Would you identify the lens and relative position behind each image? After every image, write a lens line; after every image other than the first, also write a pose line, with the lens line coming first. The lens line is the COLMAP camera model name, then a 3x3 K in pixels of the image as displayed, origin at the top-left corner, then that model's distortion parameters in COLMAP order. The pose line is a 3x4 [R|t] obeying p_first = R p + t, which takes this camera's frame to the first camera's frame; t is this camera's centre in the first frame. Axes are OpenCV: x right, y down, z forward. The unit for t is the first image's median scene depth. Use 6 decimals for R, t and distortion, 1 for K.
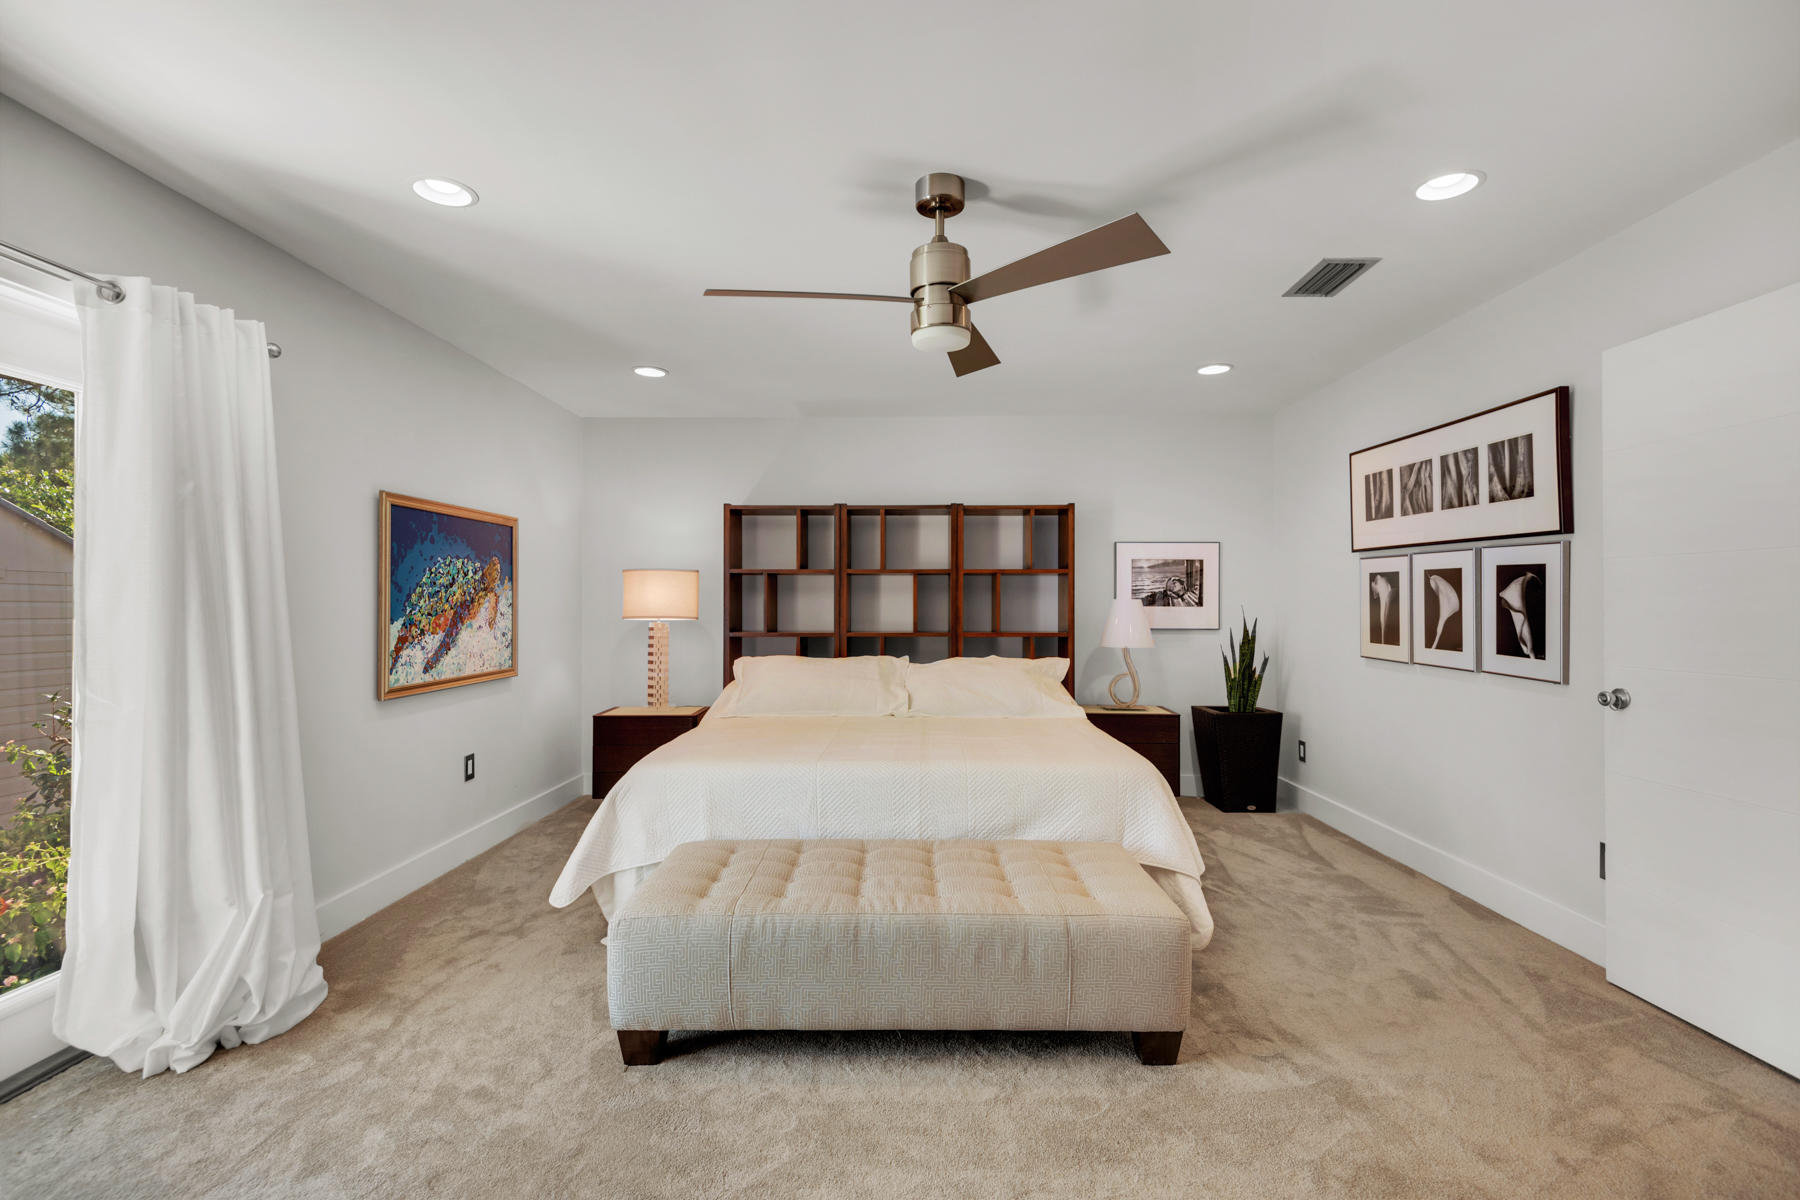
lens RADIAL K [[821.2, 0, 900.0], [0, 821.2, 600.0], [0, 0, 1]] dist [0.036773, -0.019263]
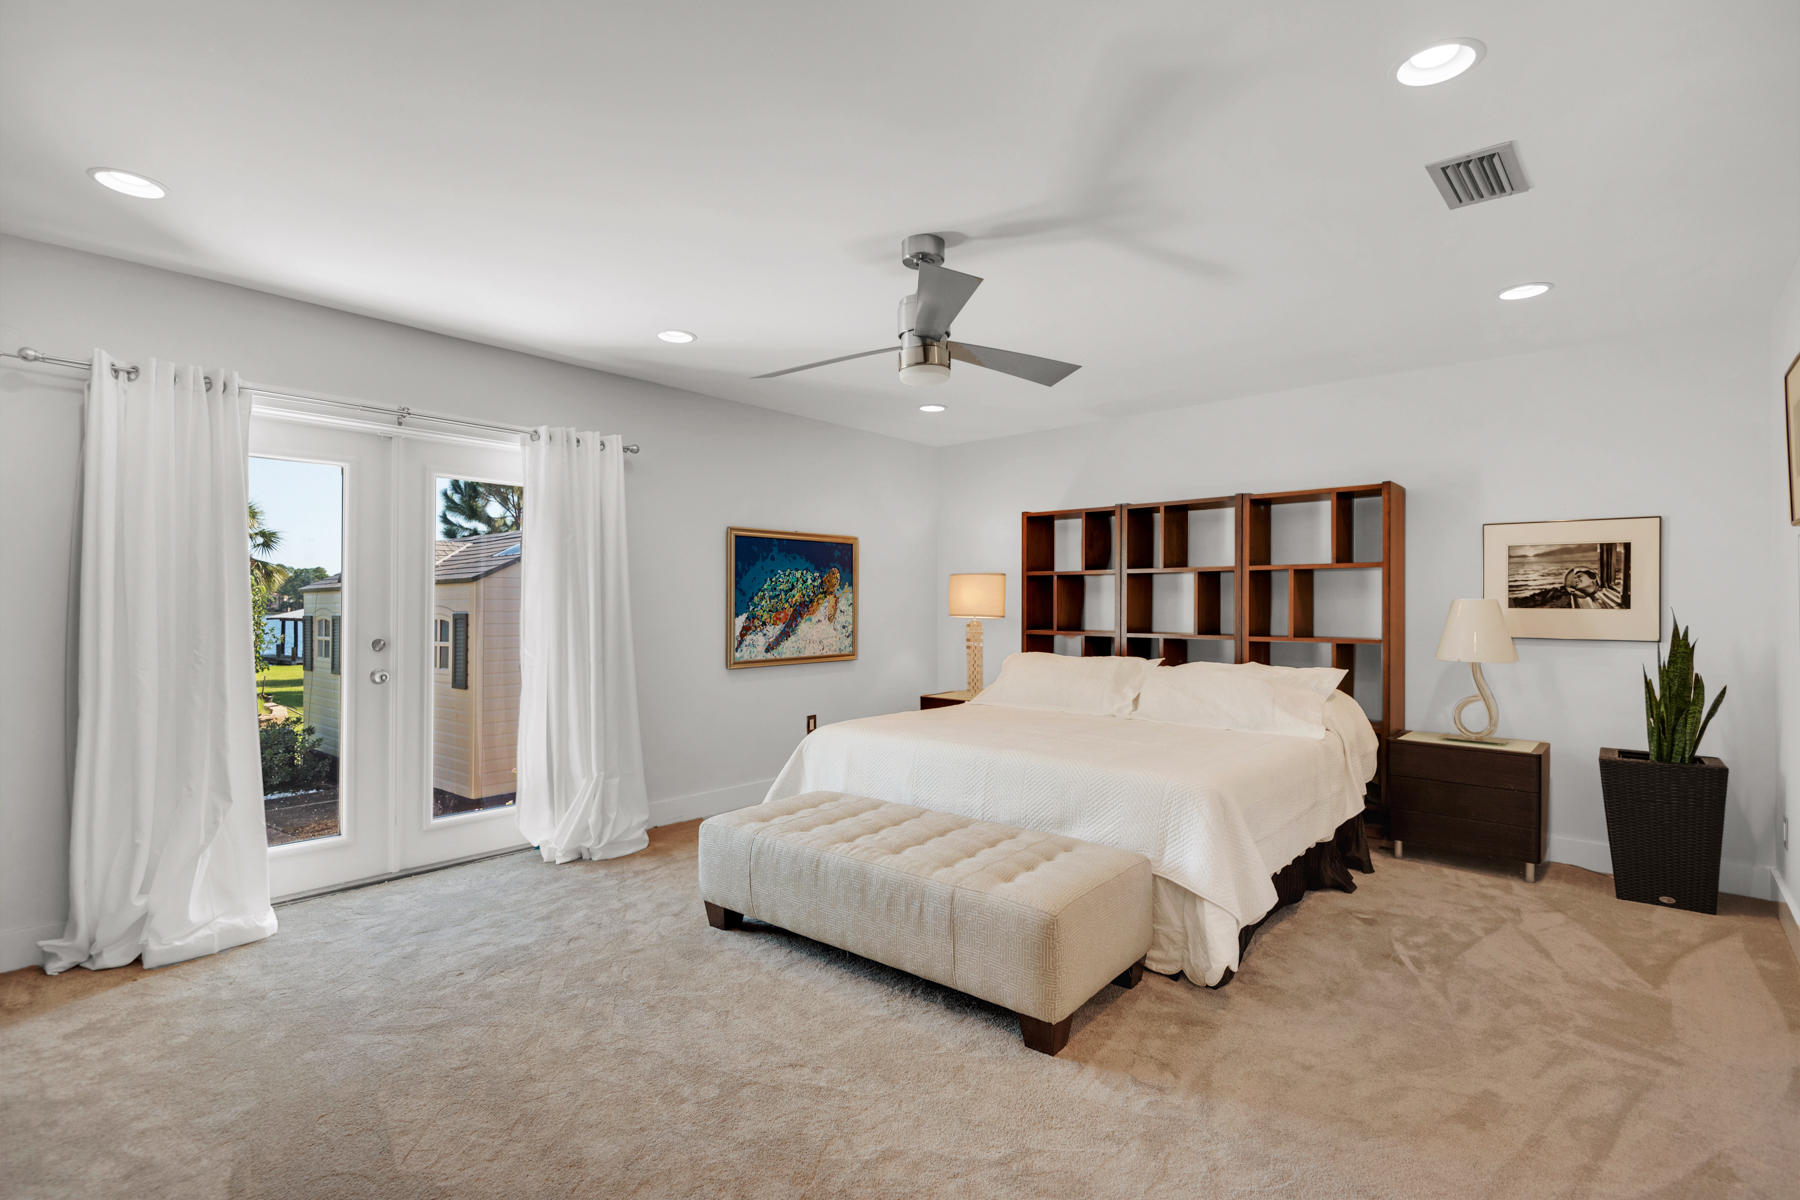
lens RADIAL K [[866.1, 0, 922.7], [0, 866.1, 601.9], [0, 0, 1]] dist [0.040343, -0.029752]
pose [[0.759011, 0.000510, -0.651077, 0.541797], [0.001916, 0.999994, 0.003017, -0.002008], [0.651075, -0.003538, 0.759005, 0.048431]]
